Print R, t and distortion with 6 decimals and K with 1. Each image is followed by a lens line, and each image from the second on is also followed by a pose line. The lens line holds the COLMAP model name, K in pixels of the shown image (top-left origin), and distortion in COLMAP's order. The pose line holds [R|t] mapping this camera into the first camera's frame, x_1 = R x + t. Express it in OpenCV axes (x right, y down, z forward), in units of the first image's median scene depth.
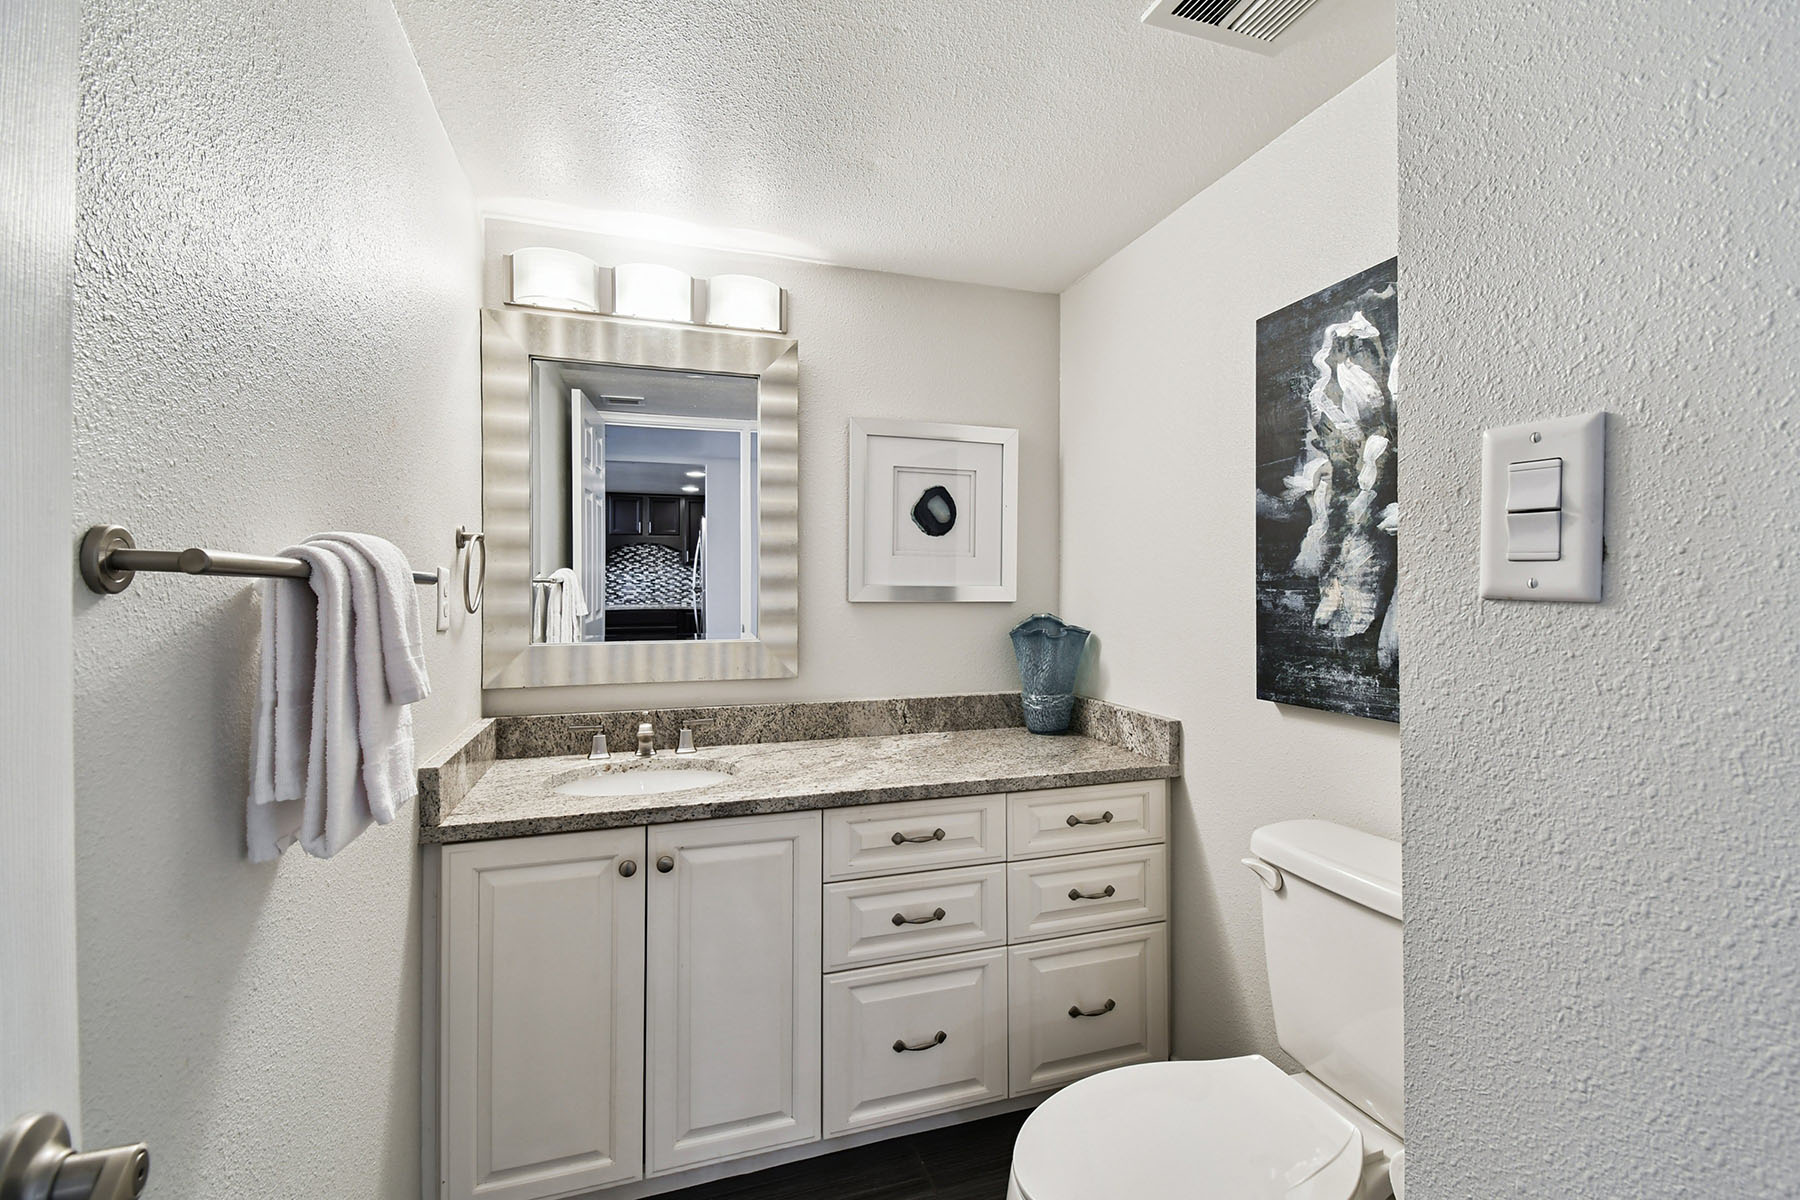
lens RADIAL K [[812.5, 0, 902.7], [0, 812.5, 593.1], [0, 0, 1]] dist [0.030208, -0.016945]
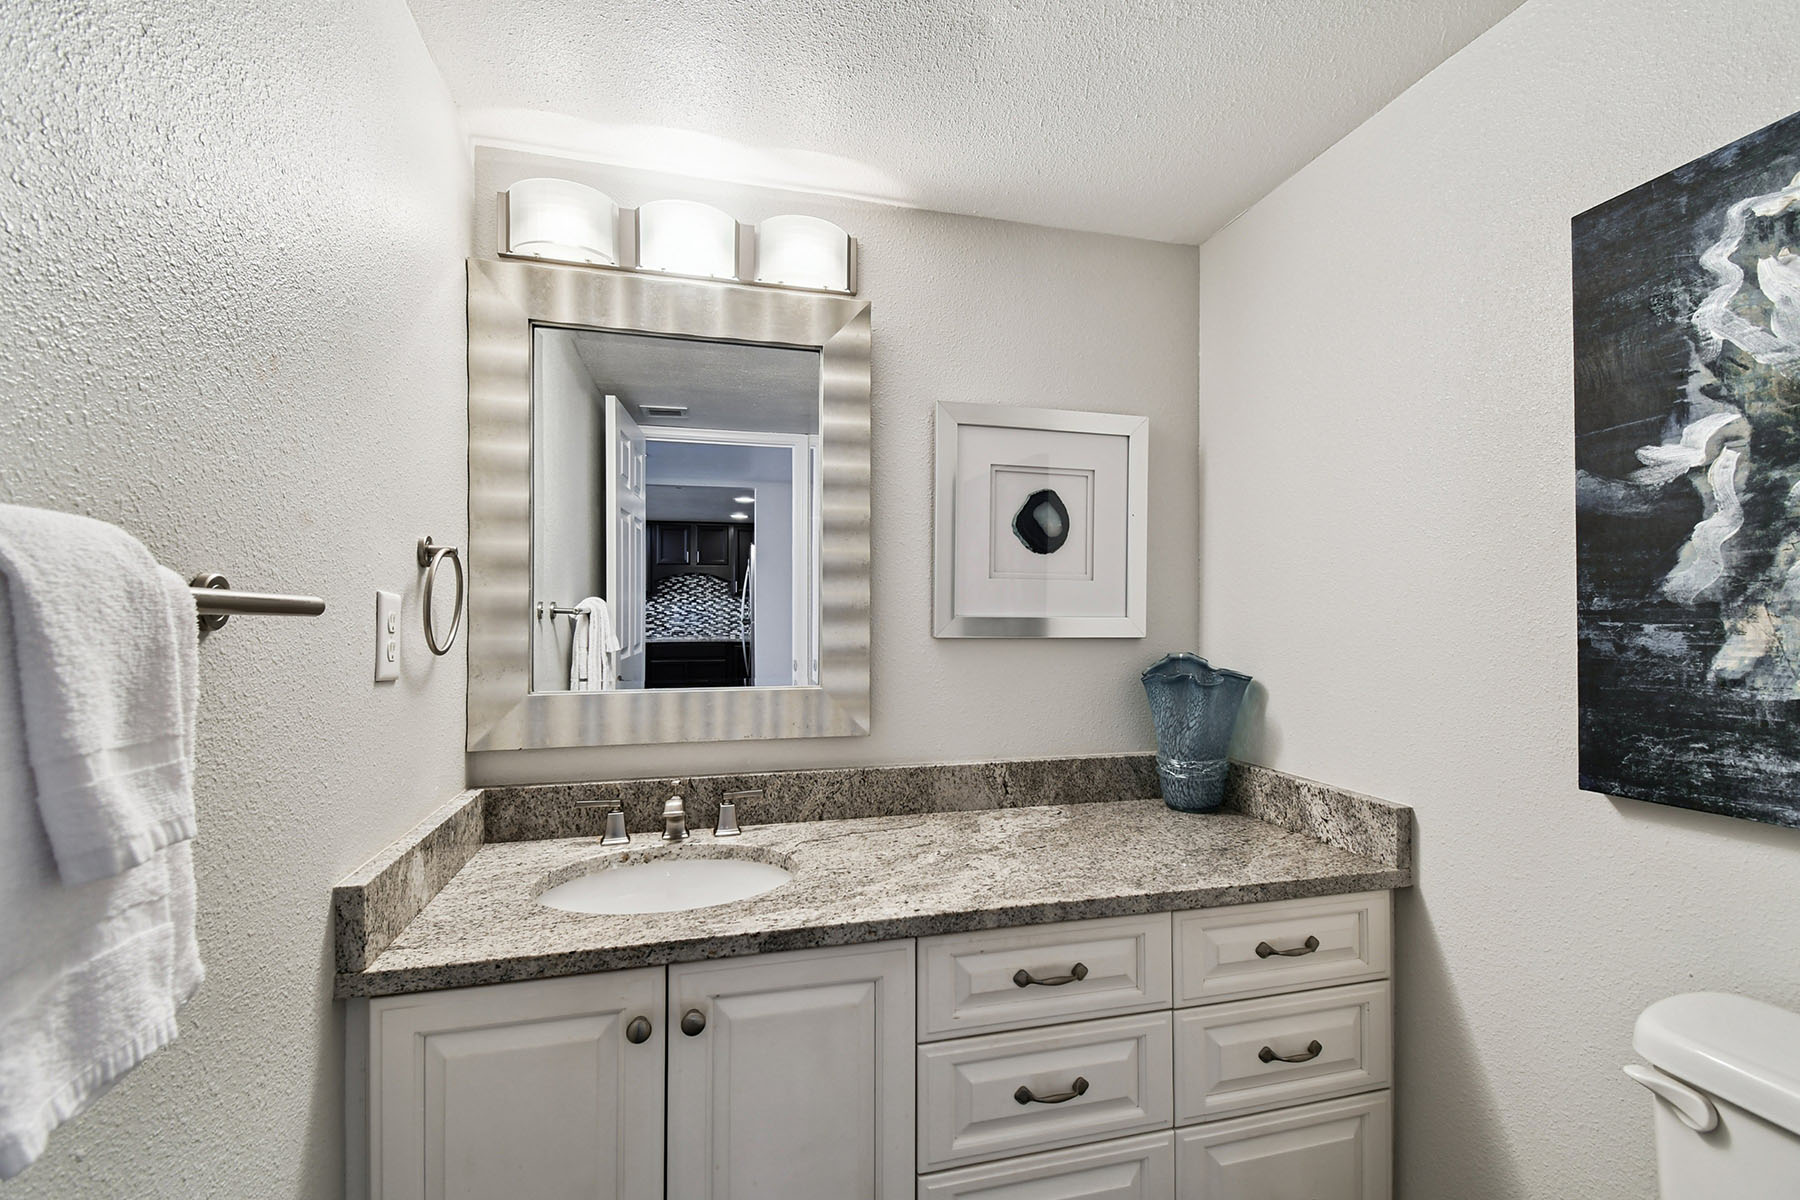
lens RADIAL K [[812.5, 0, 900.8], [0, 812.5, 614.1], [0, 0, 1]] dist [0.030208, -0.016945]
pose [[0.998202, -0.000742, -0.059942, -0.060862], [-0.000004, 0.999922, -0.012453, -0.002631], [0.059947, 0.012430, 0.998124, 0.258736]]
